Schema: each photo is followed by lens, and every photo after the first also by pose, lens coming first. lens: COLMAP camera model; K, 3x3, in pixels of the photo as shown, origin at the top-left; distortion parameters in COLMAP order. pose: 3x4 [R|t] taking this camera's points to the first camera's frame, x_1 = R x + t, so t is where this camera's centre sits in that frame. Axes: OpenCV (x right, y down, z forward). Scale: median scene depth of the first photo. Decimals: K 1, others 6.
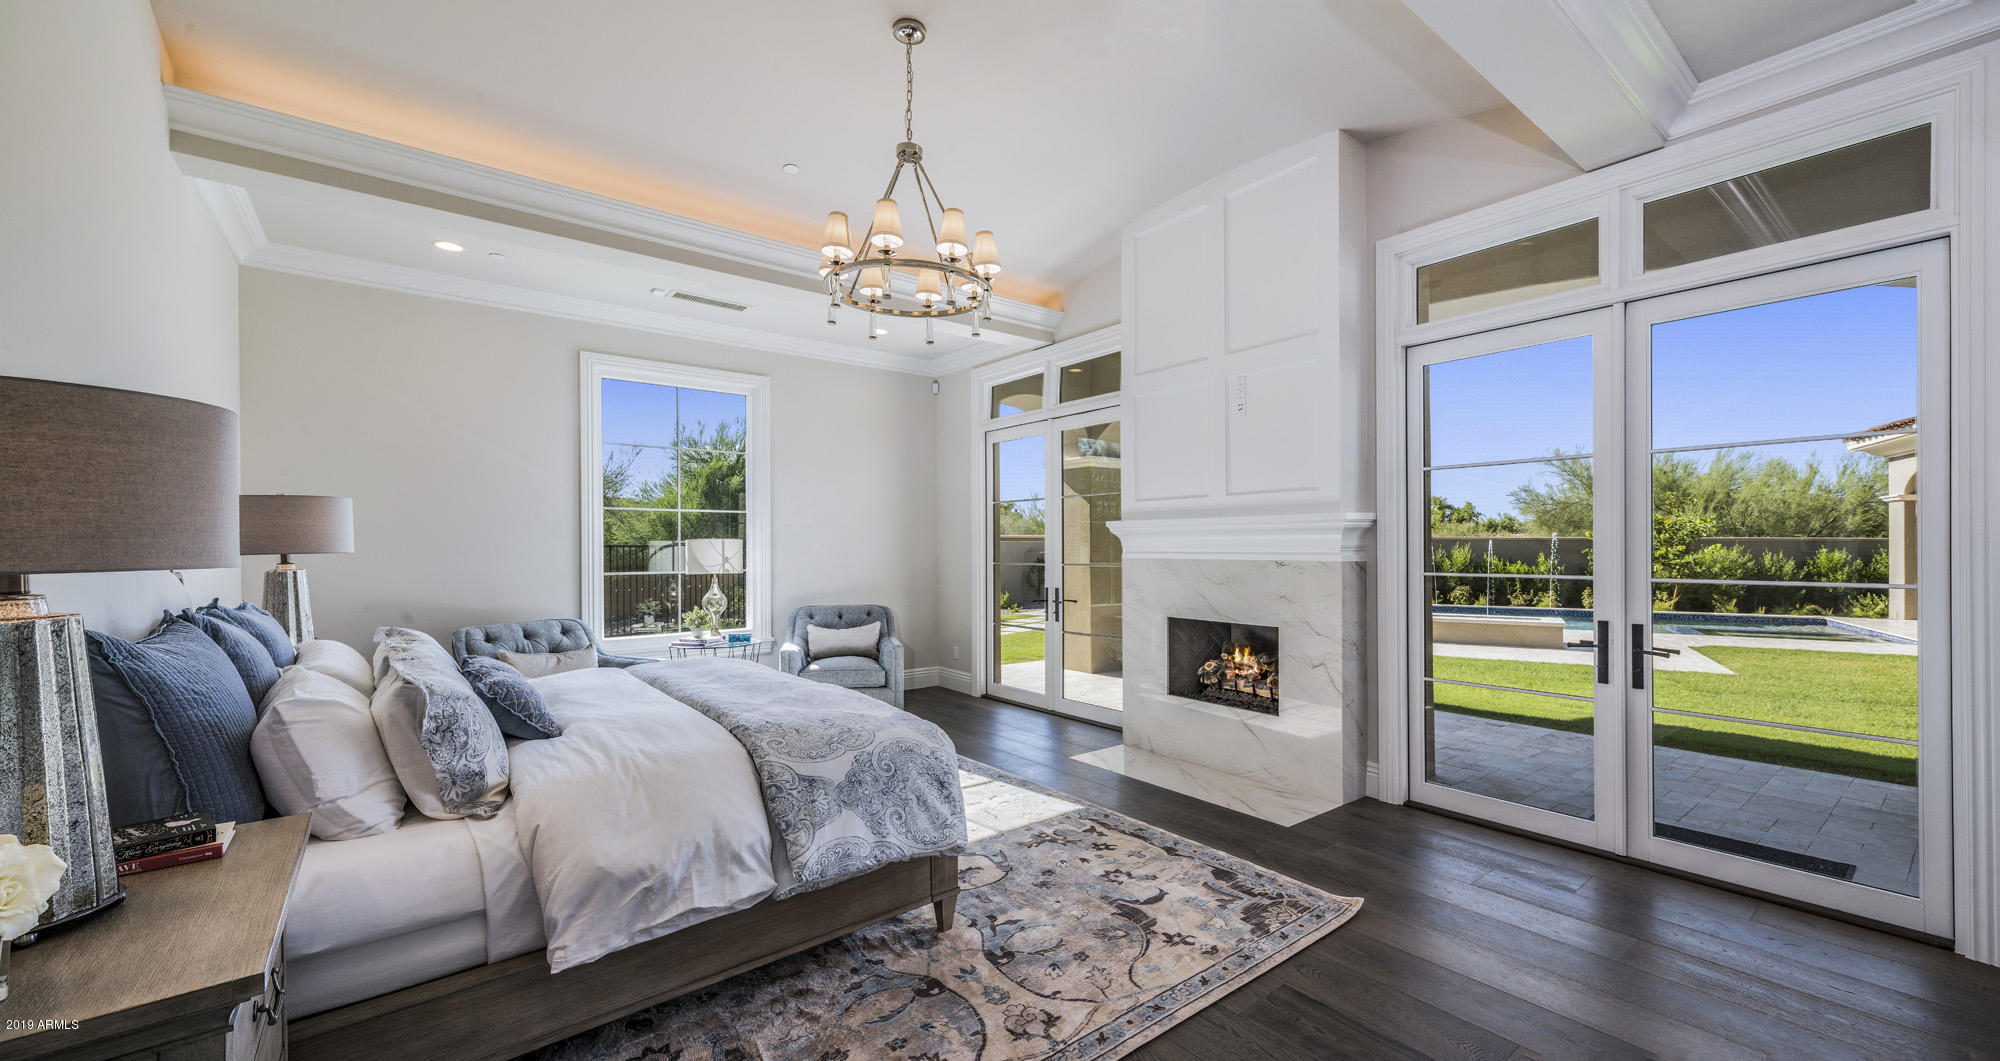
lens RADIAL K [[776.2, 0, 1000.0], [0, 776.2, 530.5], [0, 0, 1]] dist [-0.000053, -0.000008]
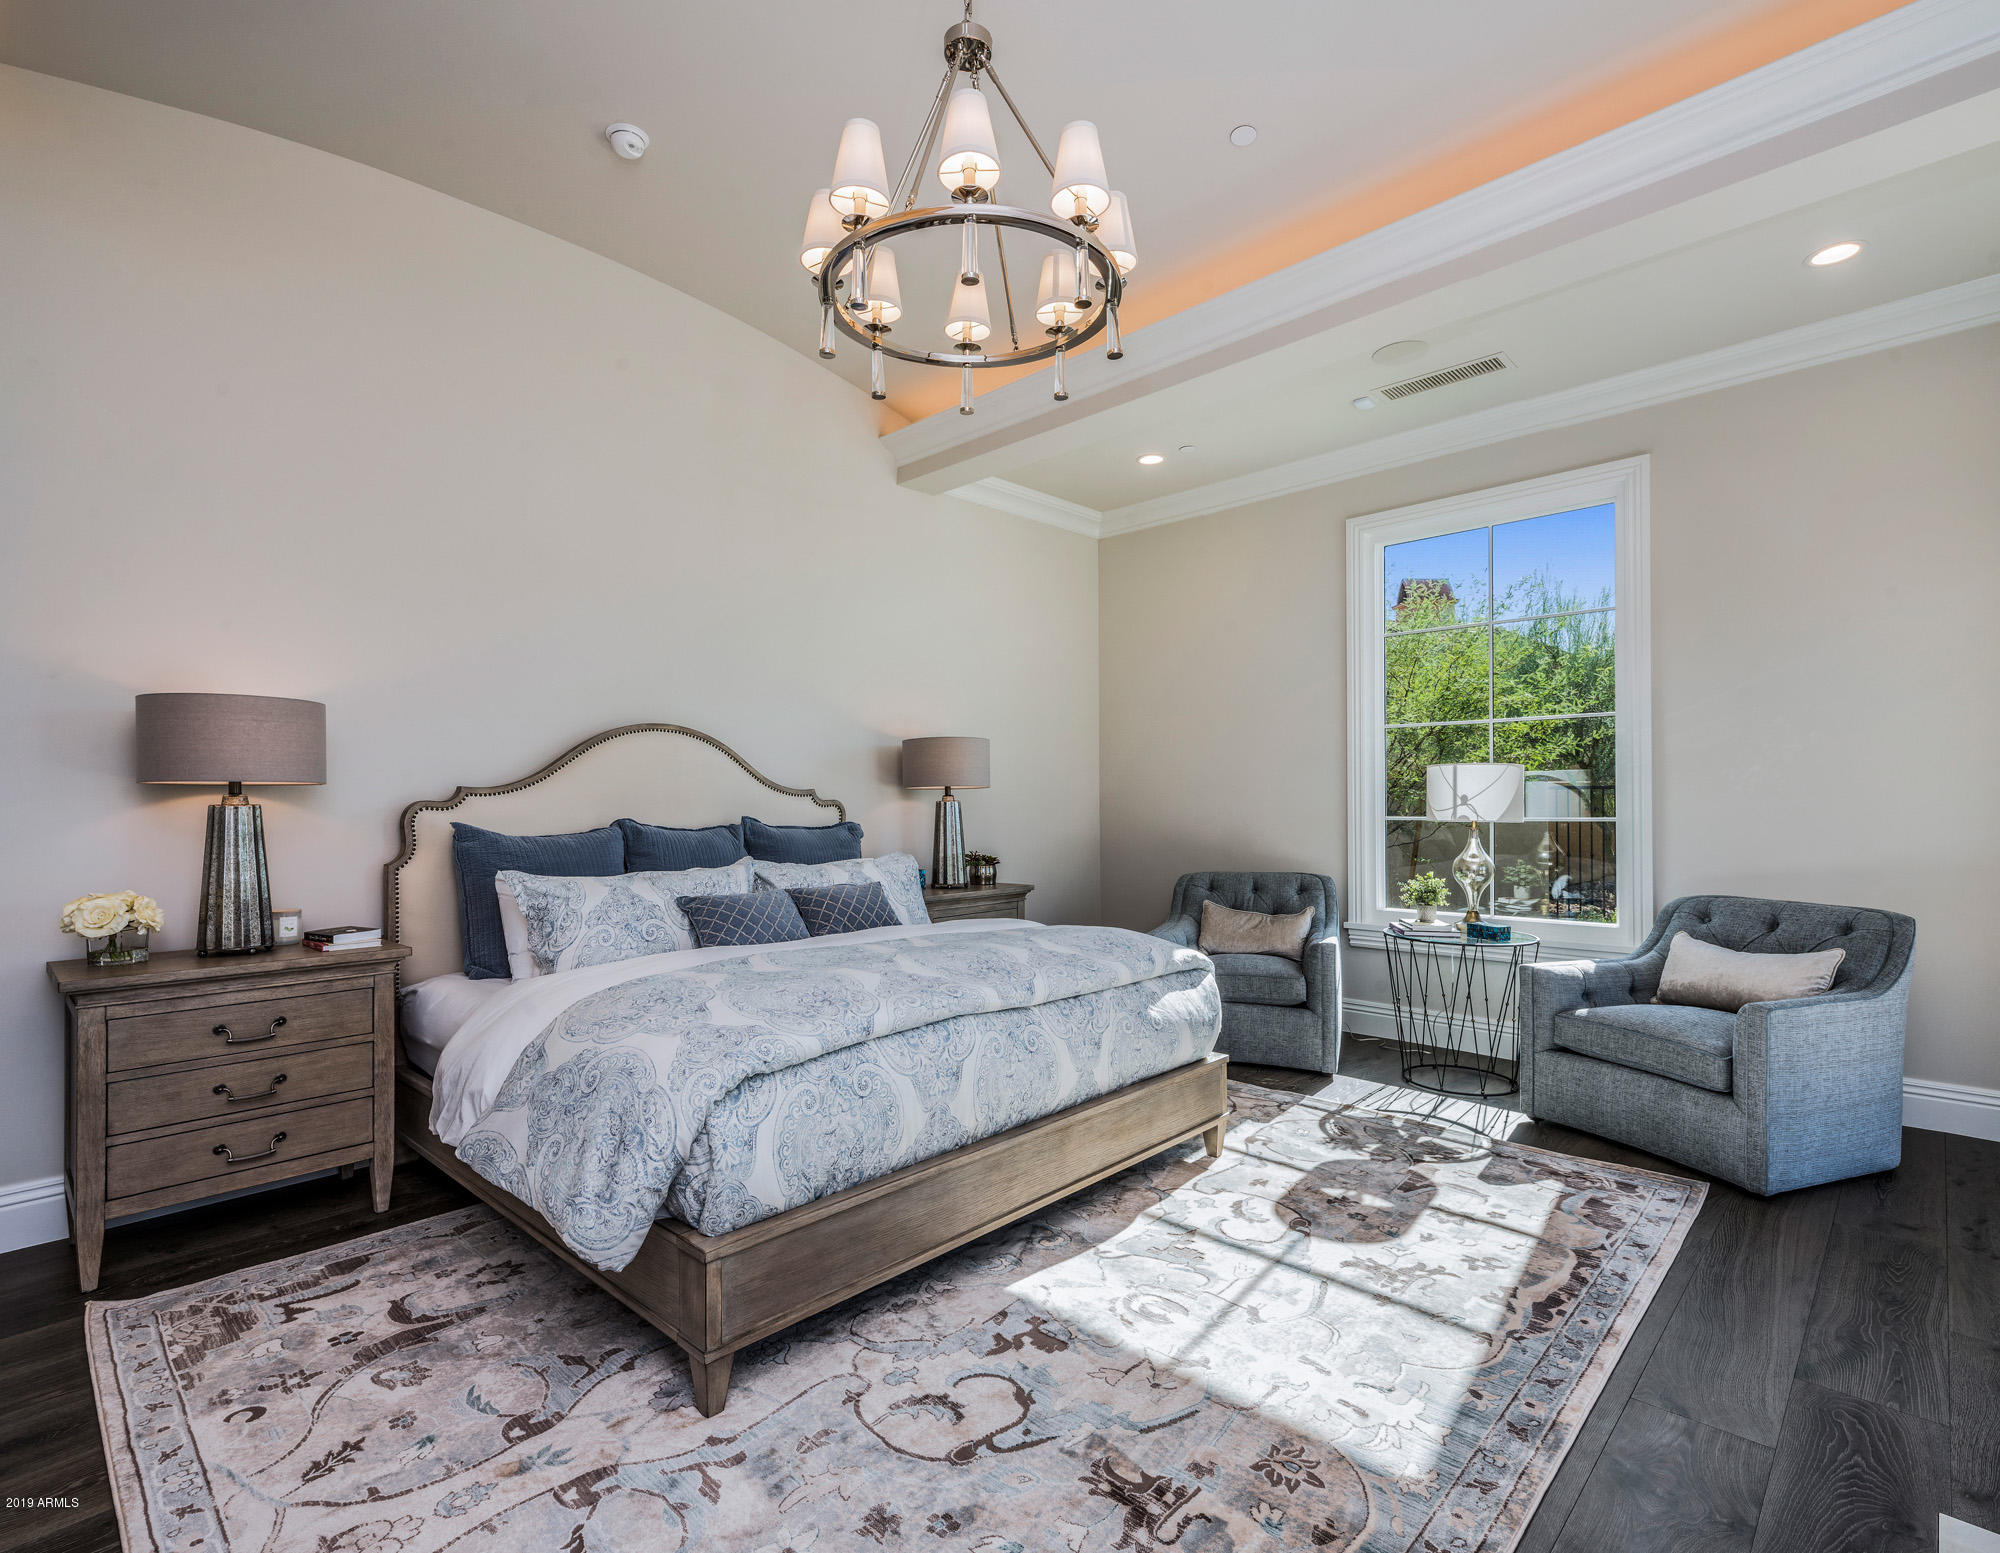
lens RADIAL K [[955.6, 0, 1002.6], [0, 955.6, 791.3], [0, 0, 1]] dist [0.004099, 0.000315]
pose [[0.152304, -0.006240, -0.988314, 0.520619], [0.022792, 0.999736, -0.002800, 0.042711], [0.988071, -0.022099, 0.152406, 0.862631]]
